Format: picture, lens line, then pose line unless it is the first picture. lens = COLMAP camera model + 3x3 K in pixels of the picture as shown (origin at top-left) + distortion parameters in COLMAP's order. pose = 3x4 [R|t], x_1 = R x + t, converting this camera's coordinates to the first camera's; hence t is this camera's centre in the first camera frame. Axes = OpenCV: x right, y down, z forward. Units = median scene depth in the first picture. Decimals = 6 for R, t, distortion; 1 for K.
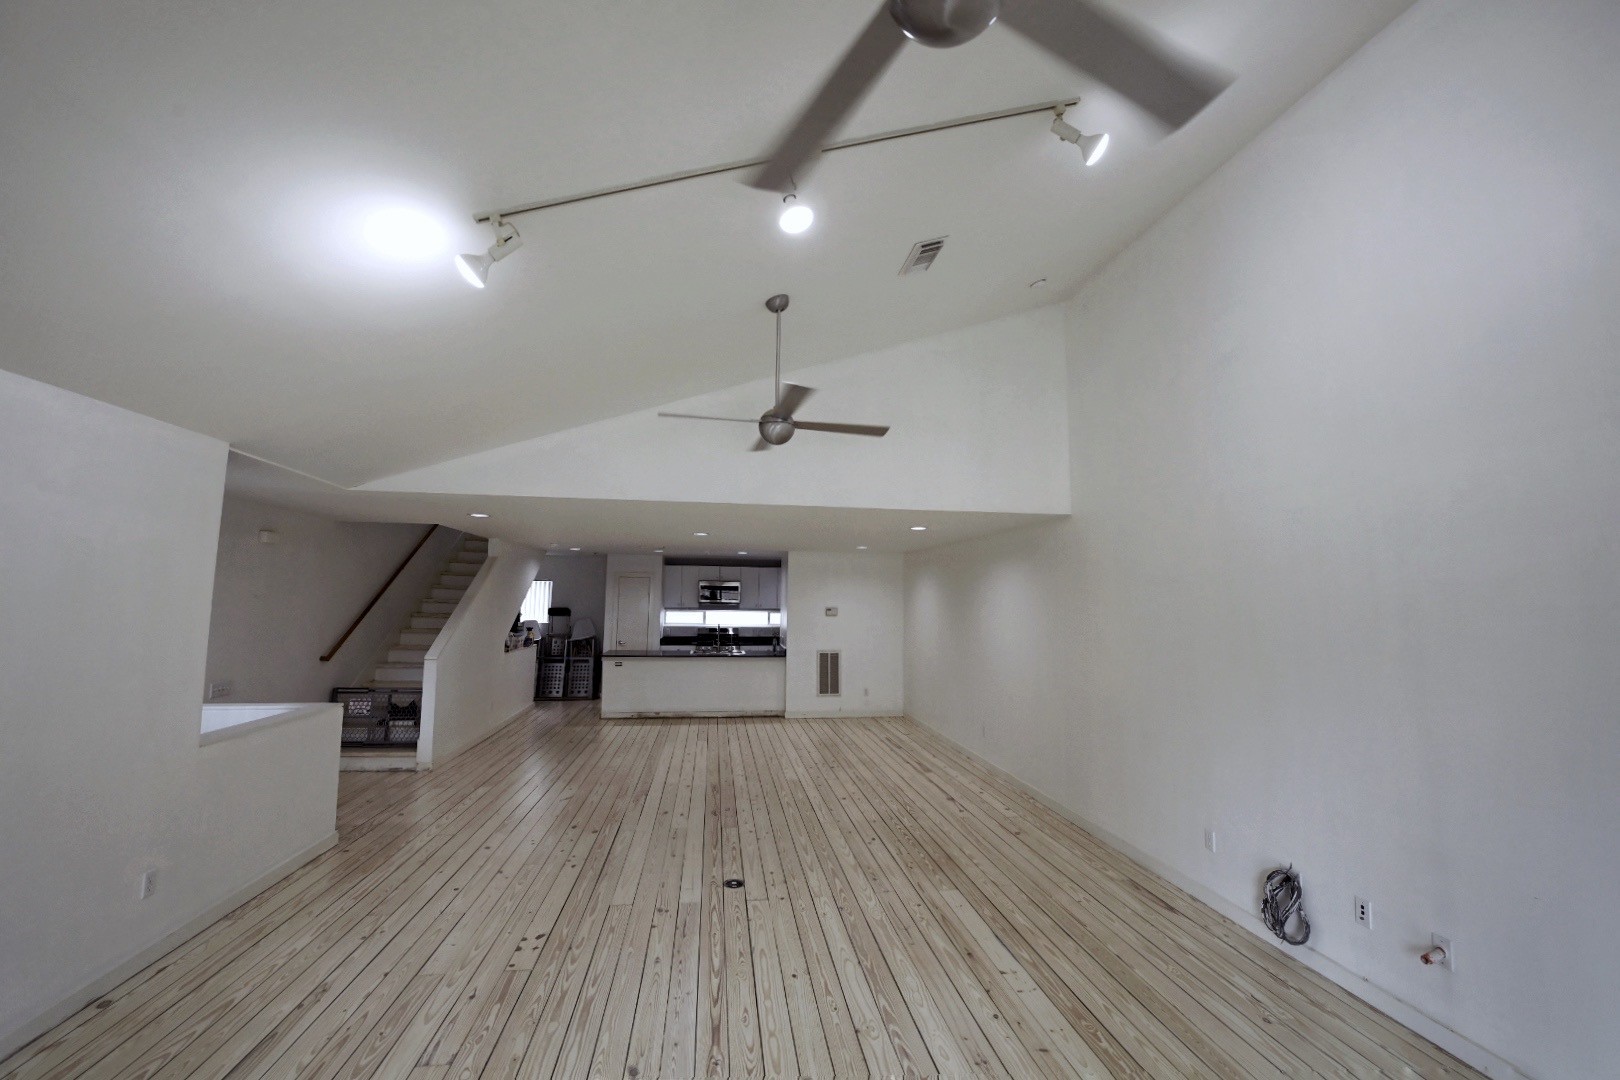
lens RADIAL K [[645.5, 0, 810.3], [0, 645.5, 536.0], [0, 0, 1]] dist [-0.015939, -0.000150]
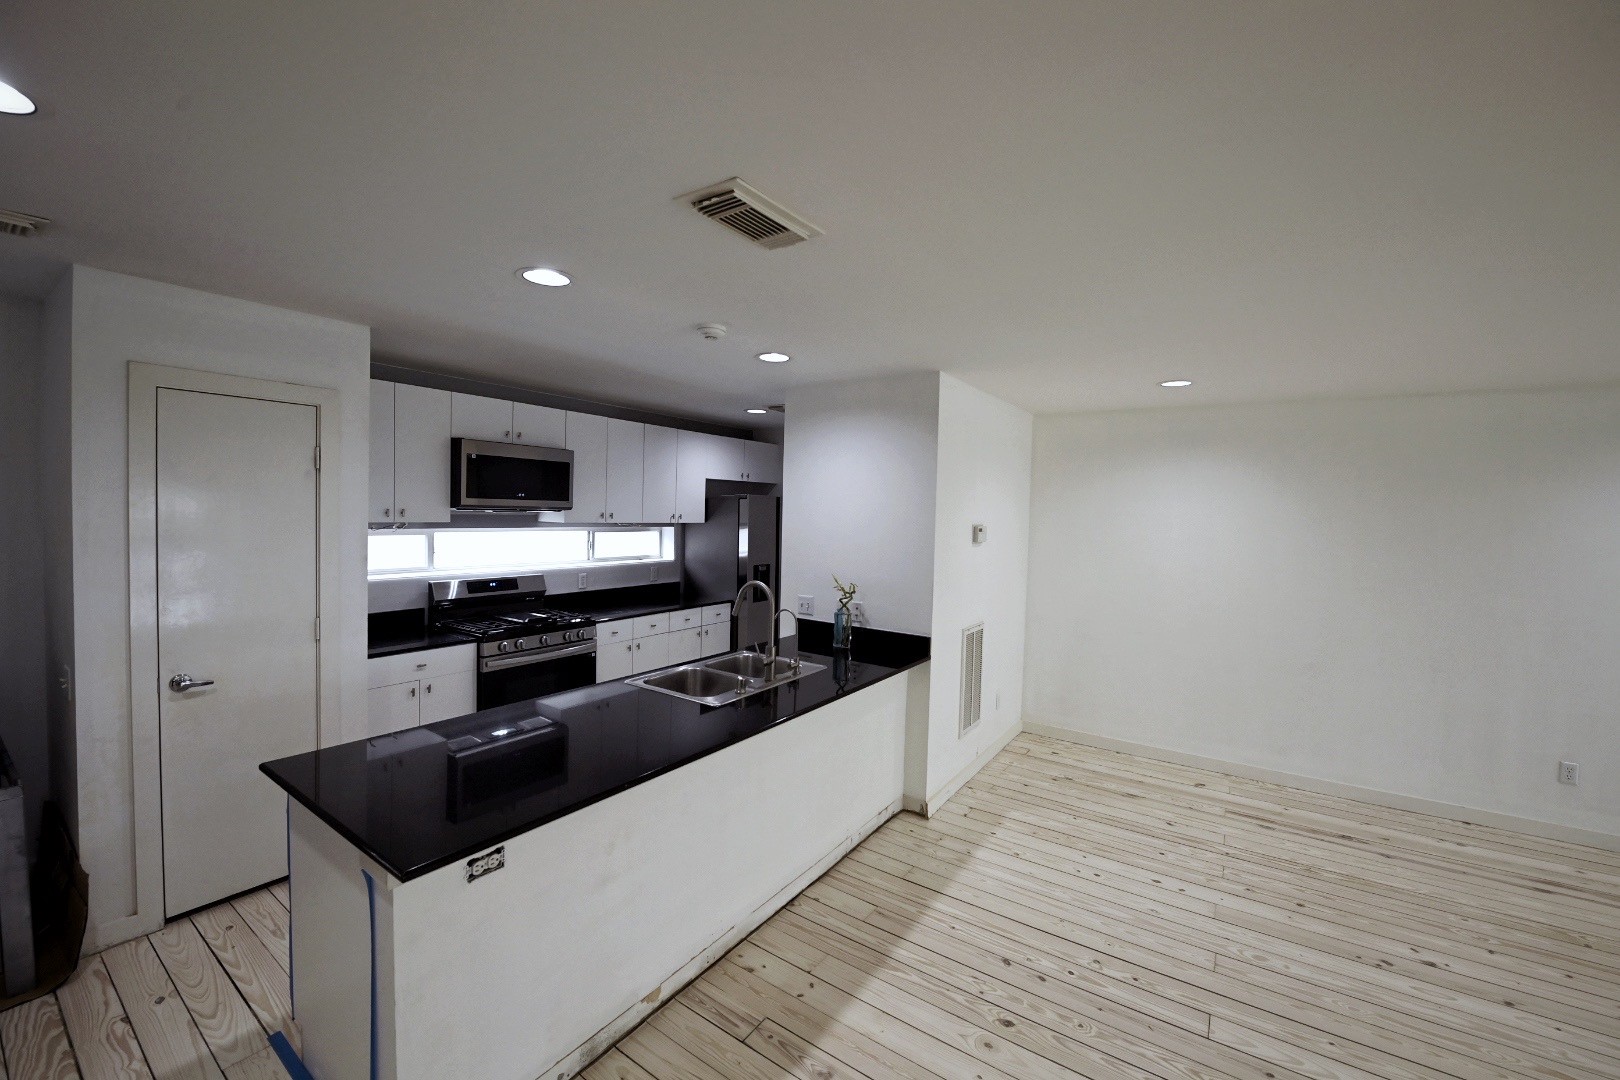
lens RADIAL K [[645.5, 0, 810.3], [0, 645.5, 536.0], [0, 0, 1]] dist [-0.015939, -0.000150]
pose [[0.692019, -0.022073, 0.721542, -0.292797], [-0.088040, 0.989490, 0.114708, 0.064552], [-0.716491, -0.142904, 0.682803, 0.656588]]
